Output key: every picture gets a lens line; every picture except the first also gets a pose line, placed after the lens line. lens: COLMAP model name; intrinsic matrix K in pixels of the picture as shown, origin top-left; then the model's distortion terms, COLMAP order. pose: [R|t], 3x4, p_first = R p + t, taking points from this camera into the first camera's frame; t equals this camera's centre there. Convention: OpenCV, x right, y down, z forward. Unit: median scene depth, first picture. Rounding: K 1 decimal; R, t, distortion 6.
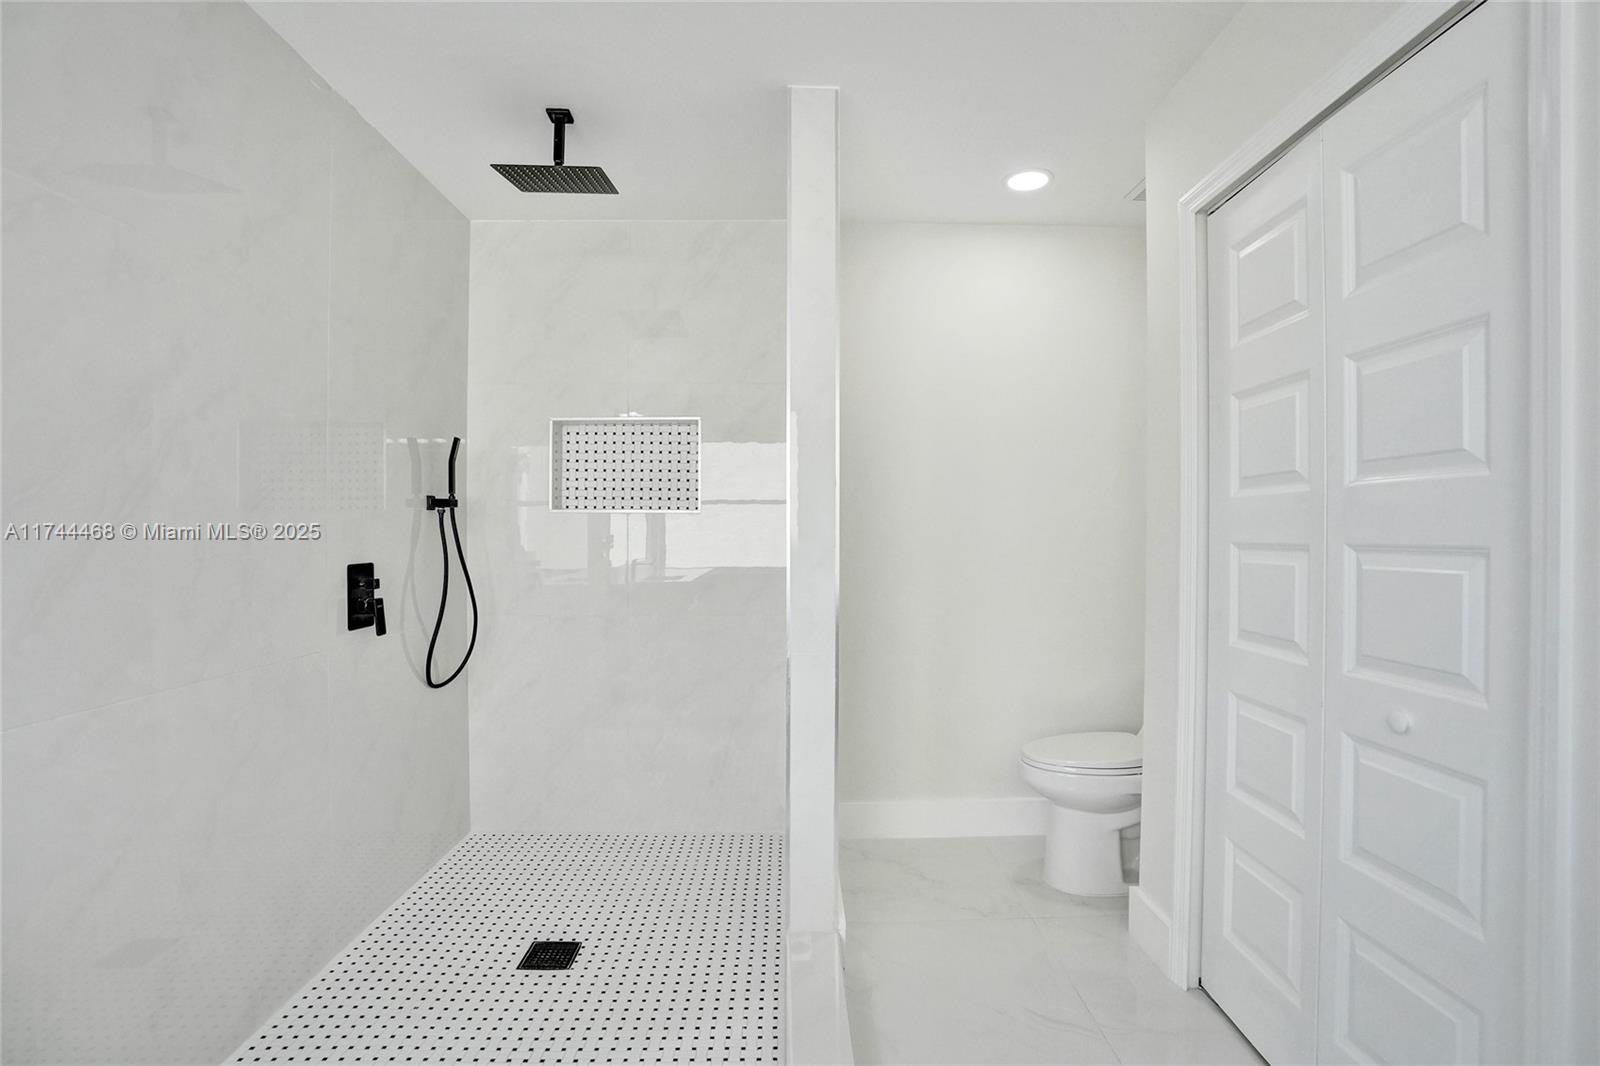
lens RADIAL K [[765.6, 0, 818.6], [0, 765.6, 539.4], [0, 0, 1]] dist [-0.059409, 0.021553]
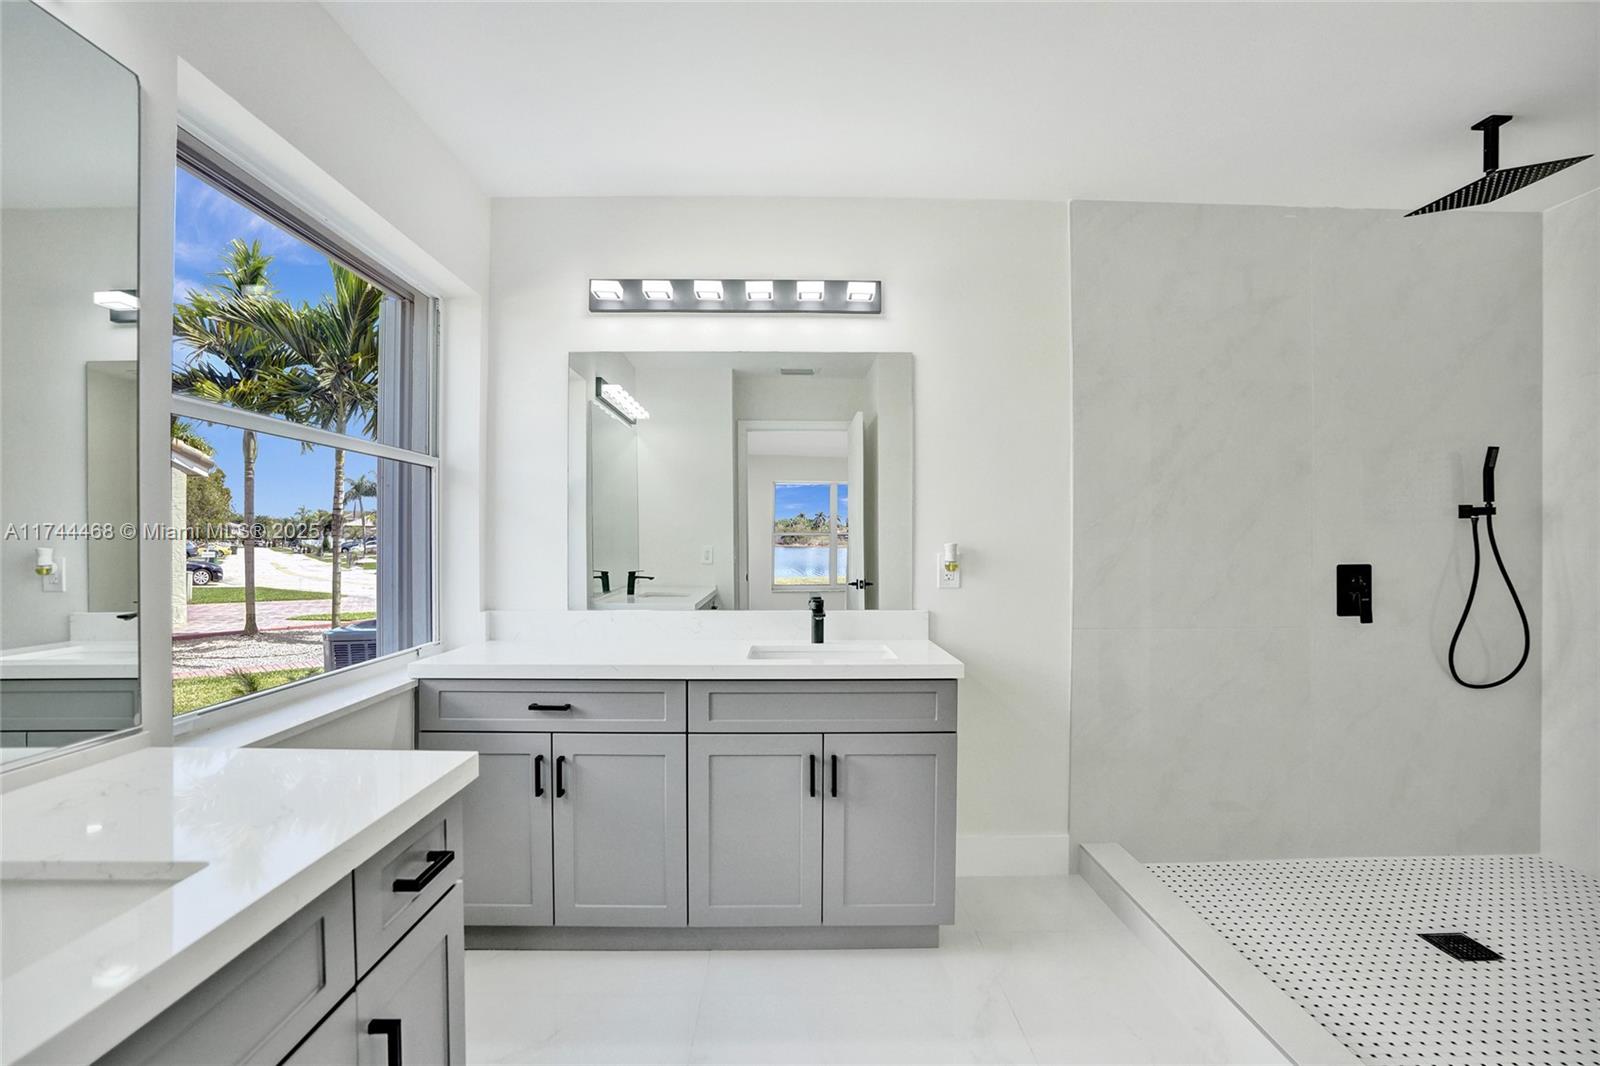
lens RADIAL K [[765.6, 0, 793.0], [0, 765.6, 536.2], [0, 0, 1]] dist [-0.059409, 0.021553]
pose [[-0.004245, -0.005533, -0.999976, 0.524434], [-0.005554, 0.999969, -0.005509, -0.002865], [0.999976, 0.005531, -0.004276, 0.057634]]
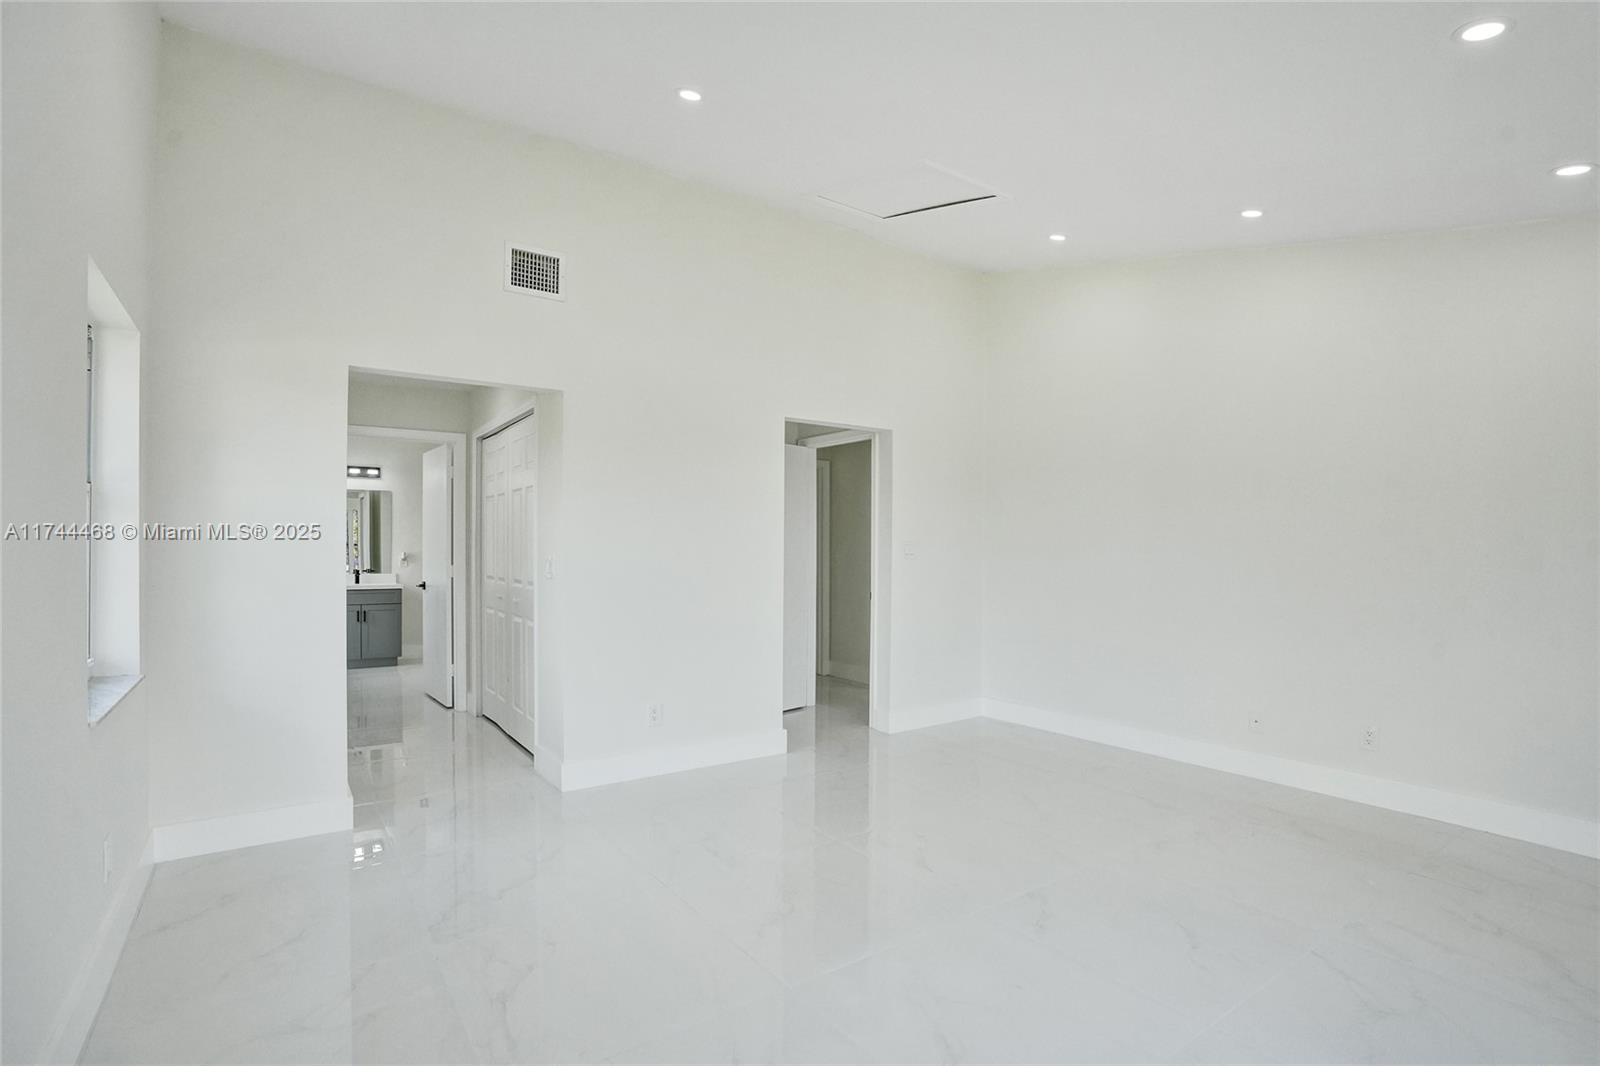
lens RADIAL K [[765.6, 0, 799.7], [0, 765.6, 538.5], [0, 0, 1]] dist [-0.059409, 0.021553]
pose [[0.555548, 0.008594, -0.831440, 3.122273], [-0.005176, 0.999963, 0.006877, -0.088733], [0.831468, 0.000483, 0.555572, -0.120437]]
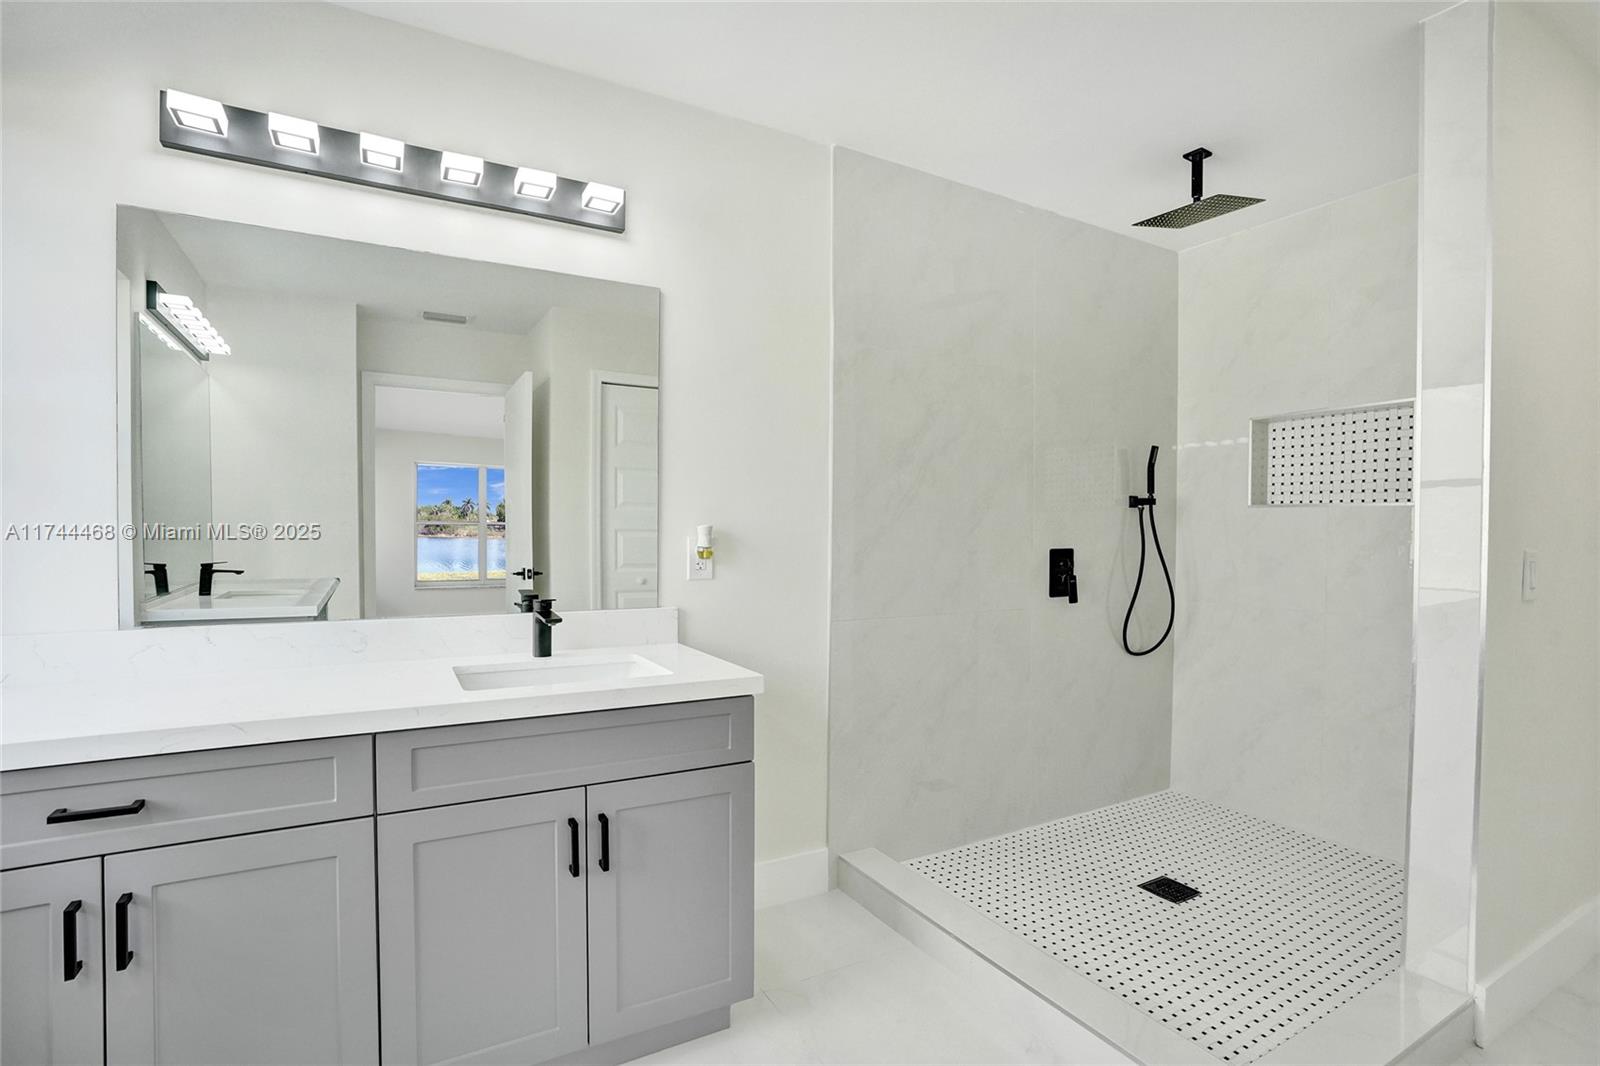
lens RADIAL K [[765.6, 0, 804.6], [0, 765.6, 540.8], [0, 0, 1]] dist [-0.059409, 0.021553]
pose [[0.476416, 0.016313, -0.879069, 0.300903], [-0.011866, 0.999856, 0.012123, 0.005252], [0.879140, 0.004655, 0.476541, -0.042389]]
